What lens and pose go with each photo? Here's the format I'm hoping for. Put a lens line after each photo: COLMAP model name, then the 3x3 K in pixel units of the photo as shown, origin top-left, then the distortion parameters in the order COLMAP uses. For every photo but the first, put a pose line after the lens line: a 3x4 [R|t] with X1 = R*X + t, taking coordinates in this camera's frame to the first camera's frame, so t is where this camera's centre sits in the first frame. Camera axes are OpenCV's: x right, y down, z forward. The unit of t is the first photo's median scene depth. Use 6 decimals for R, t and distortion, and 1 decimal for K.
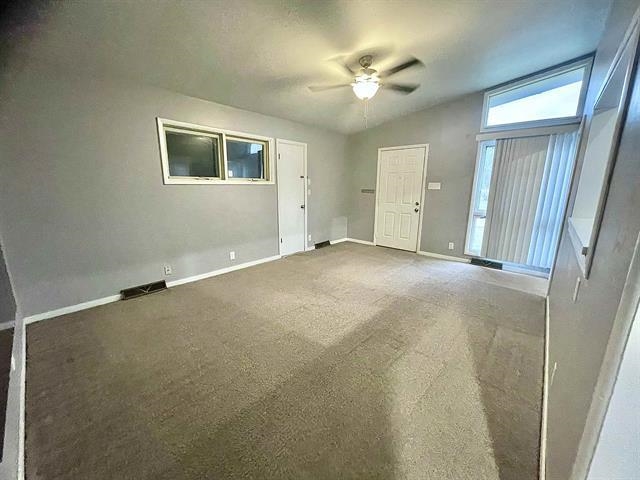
lens RADIAL K [[258.9, 0, 320.0], [0, 258.9, 240.0], [0, 0, 1]] dist [0.000595, 0.000031]
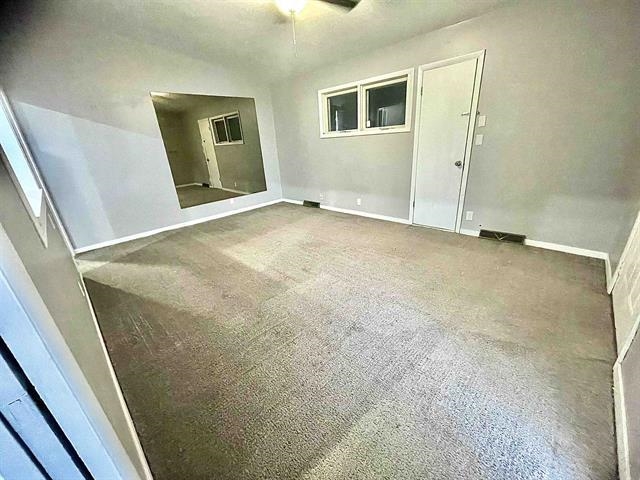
lens RADIAL K [[258.9, 0, 320.0], [0, 258.9, 240.0], [0, 0, 1]] dist [0.000595, 0.000031]
pose [[-0.042256, 0.366065, -0.929630, 0.693495], [-0.142004, 0.918814, 0.368260, -0.158945], [0.988964, 0.147572, 0.013157, 0.750606]]
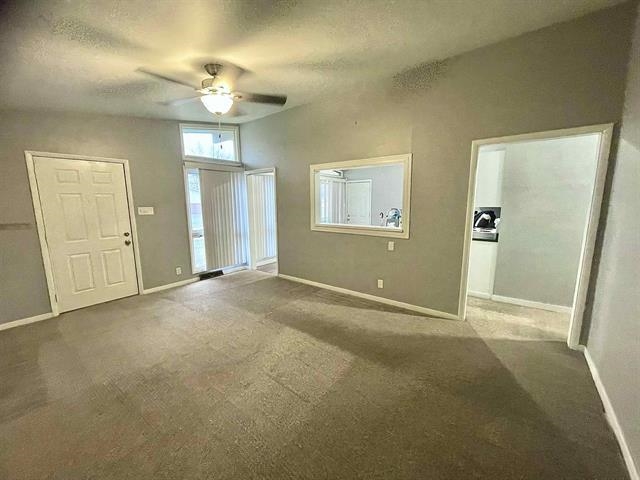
lens RADIAL K [[258.9, 0, 320.0], [0, 258.9, 240.0], [0, 0, 1]] dist [0.000595, 0.000031]
pose [[-0.068137, -0.164075, 0.984092, -0.479352], [0.216177, 0.960522, 0.175113, -0.149637], [-0.973974, 0.224670, -0.029978, 0.516297]]
